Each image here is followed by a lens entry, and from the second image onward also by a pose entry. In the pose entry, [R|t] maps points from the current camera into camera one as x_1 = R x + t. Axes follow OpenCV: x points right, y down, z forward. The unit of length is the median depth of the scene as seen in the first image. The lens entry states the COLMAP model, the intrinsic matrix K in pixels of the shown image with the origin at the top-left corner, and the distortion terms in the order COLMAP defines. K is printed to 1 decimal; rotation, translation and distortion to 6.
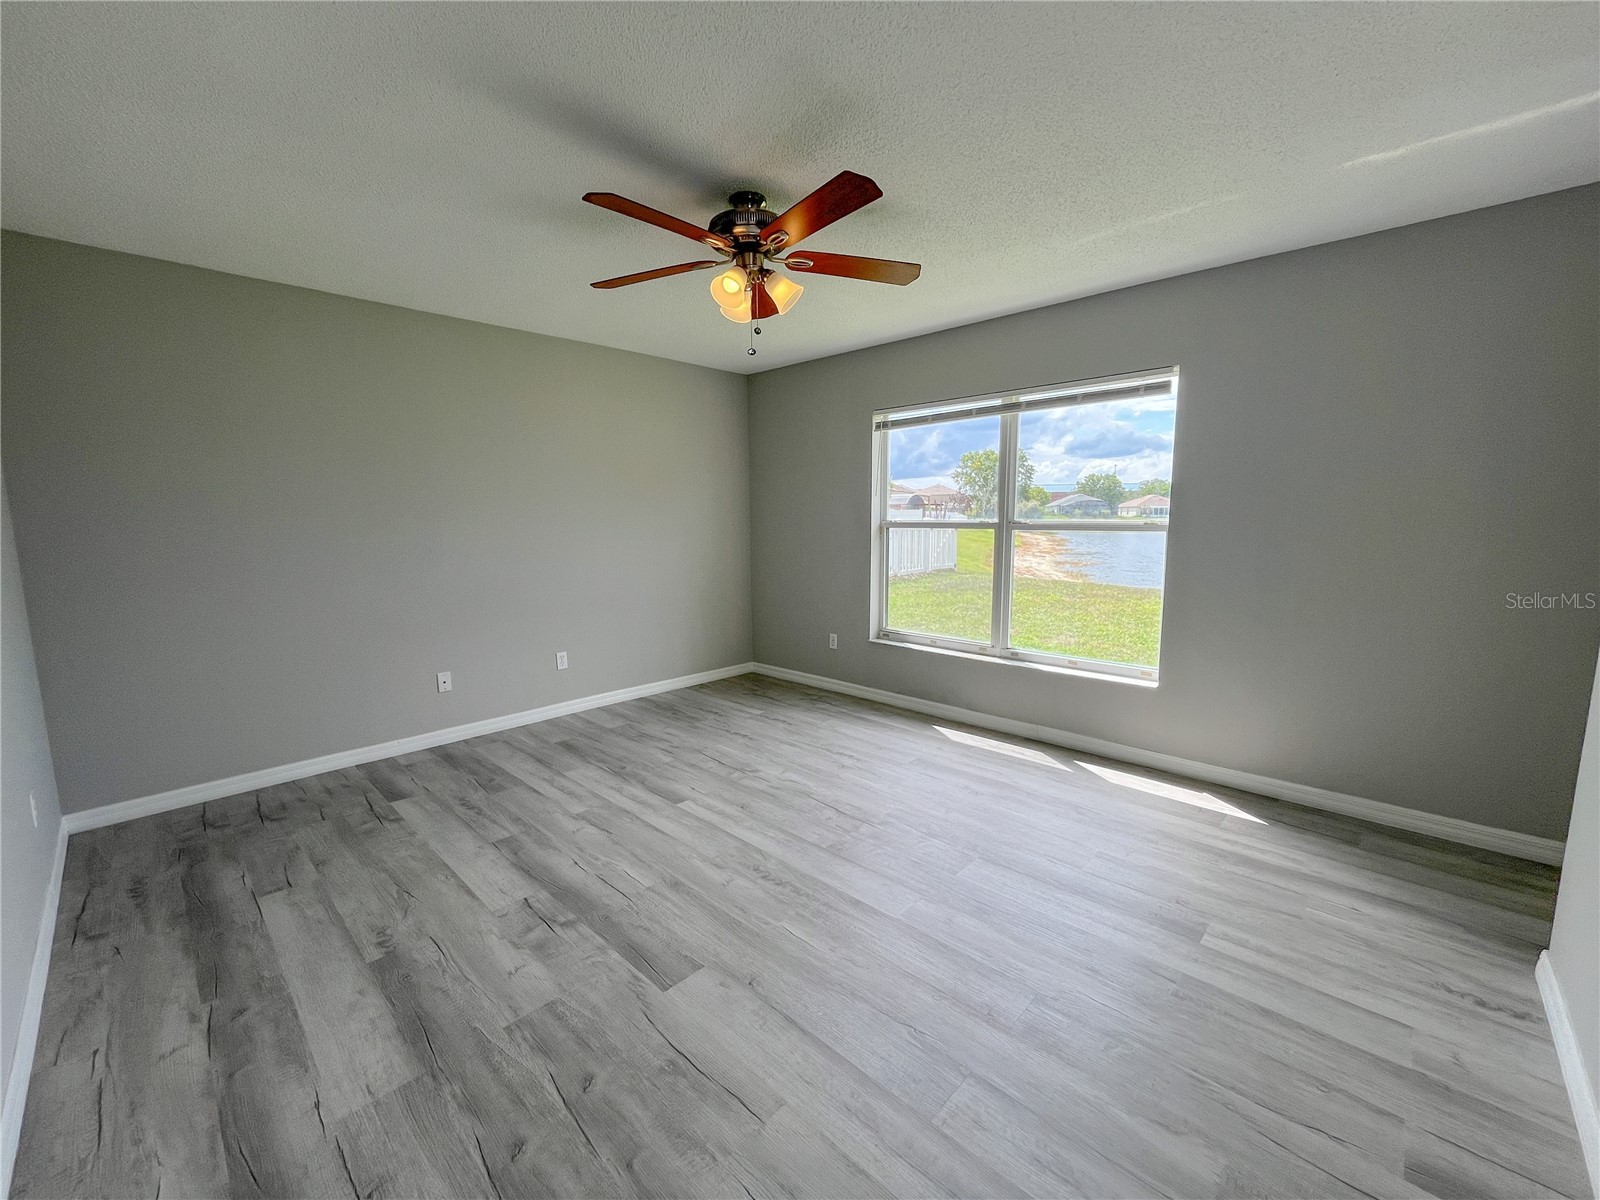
lens RADIAL K [[647.2, 0, 805.3], [0, 647.2, 607.4], [0, 0, 1]] dist [-0.001952, -0.000145]
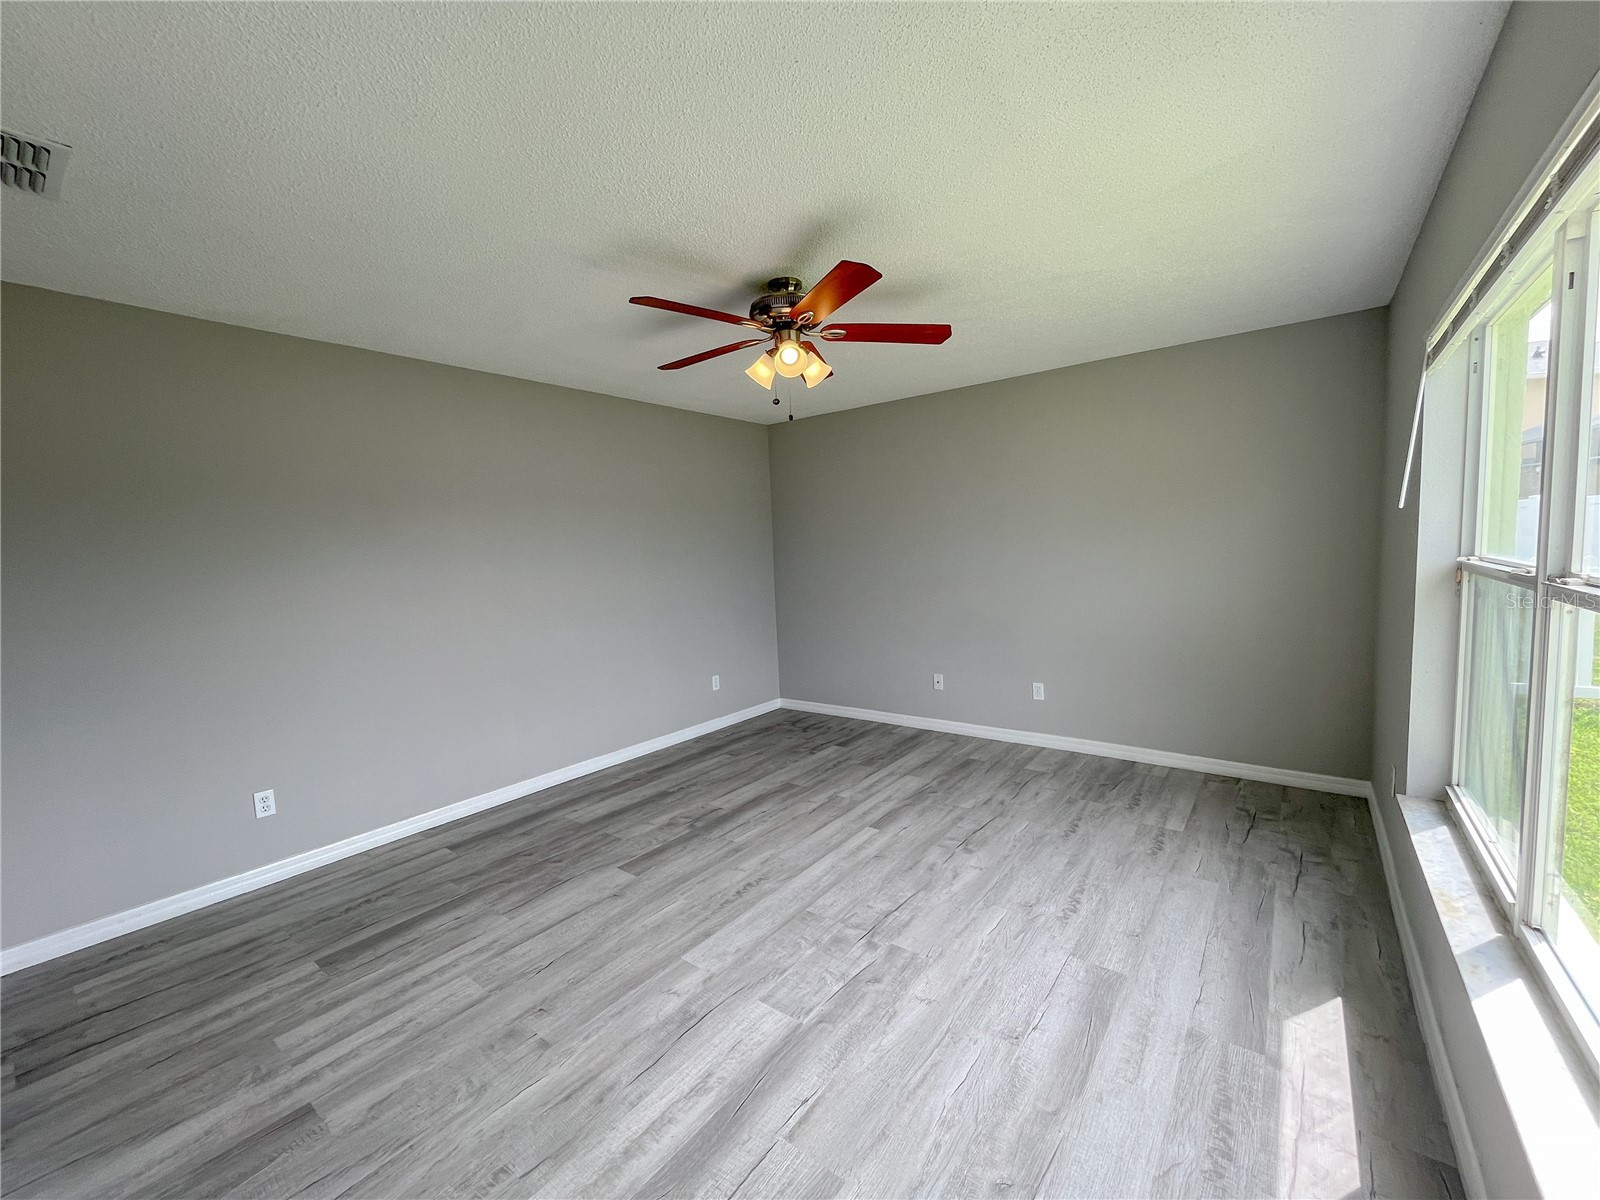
lens RADIAL K [[647.2, 0, 793.8], [0, 647.2, 602.1], [0, 0, 1]] dist [-0.001952, -0.000145]
pose [[0.100323, 0.087038, -0.991141, 0.849611], [-0.101019, 0.991910, 0.076880, -0.140473], [0.989813, 0.092411, 0.108303, 0.751927]]
